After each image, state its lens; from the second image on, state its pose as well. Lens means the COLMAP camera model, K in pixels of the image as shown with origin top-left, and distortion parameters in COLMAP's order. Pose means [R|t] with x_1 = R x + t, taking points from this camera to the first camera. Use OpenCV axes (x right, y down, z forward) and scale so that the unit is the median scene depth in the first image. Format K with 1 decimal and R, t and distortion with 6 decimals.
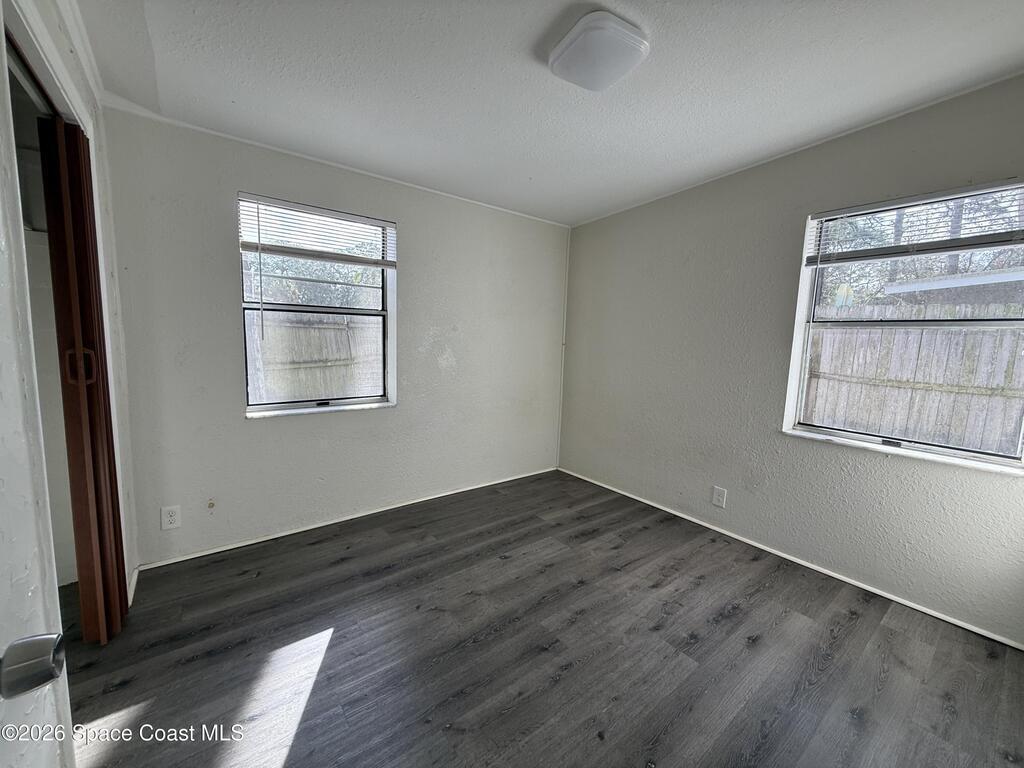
lens RADIAL K [[407.7, 0, 519.9], [0, 407.7, 381.1], [0, 0, 1]] dist [0.001715, 0.000169]
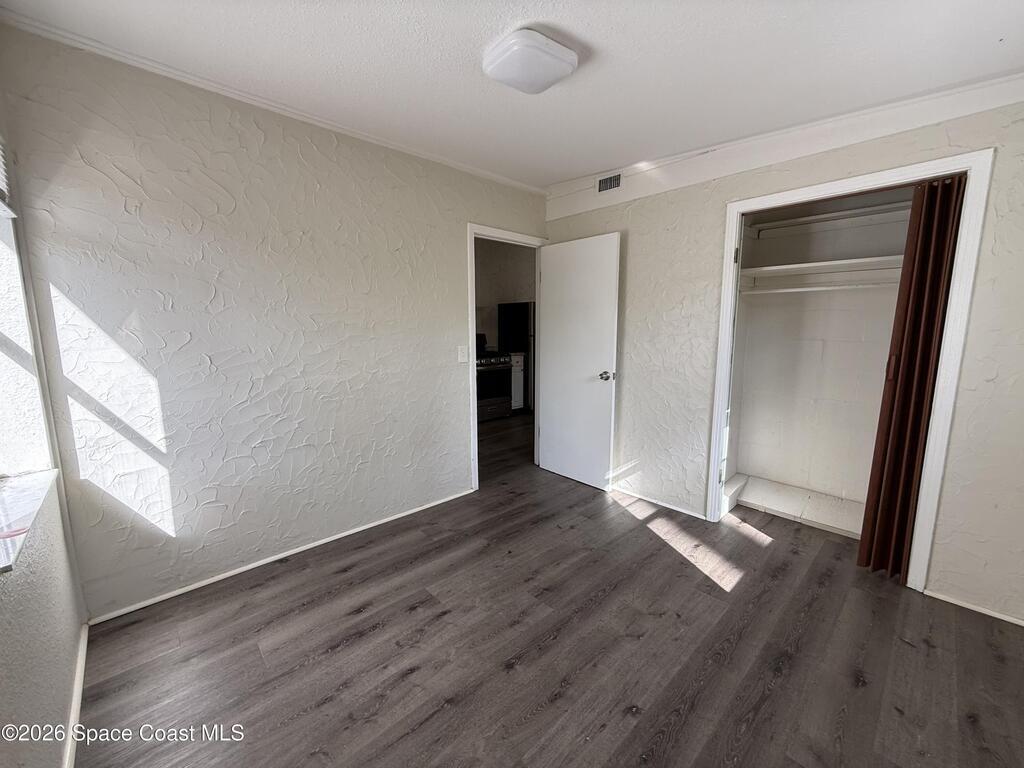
lens RADIAL K [[407.7, 0, 518.3], [0, 407.7, 388.9], [0, 0, 1]] dist [0.001715, 0.000169]
pose [[-0.995449, -0.015790, -0.093981, 0.217074], [-0.039482, 0.965894, 0.255911, -0.193381], [0.086735, 0.258457, -0.962121, 1.618433]]
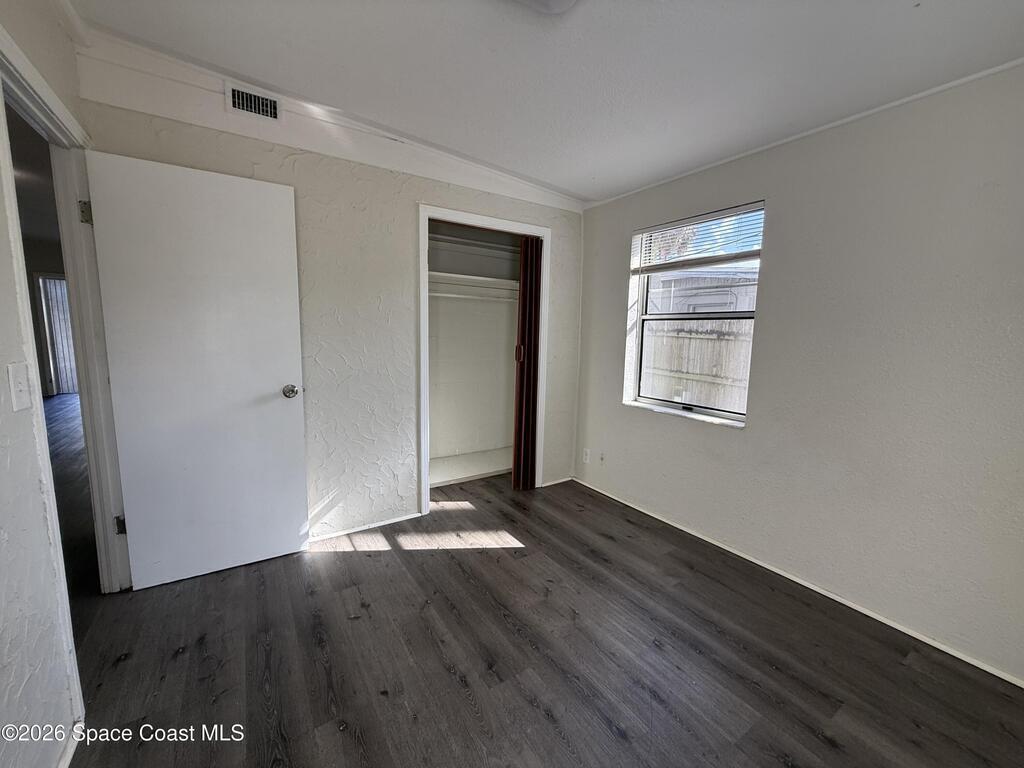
lens RADIAL K [[407.7, 0, 503.4], [0, 407.7, 386.0], [0, 0, 1]] dist [0.001715, 0.000169]
pose [[-0.096518, 0.102379, -0.990052, 0.739190], [-0.132686, 0.984495, 0.114739, -0.073190], [0.986448, 0.142440, -0.081437, 0.811163]]
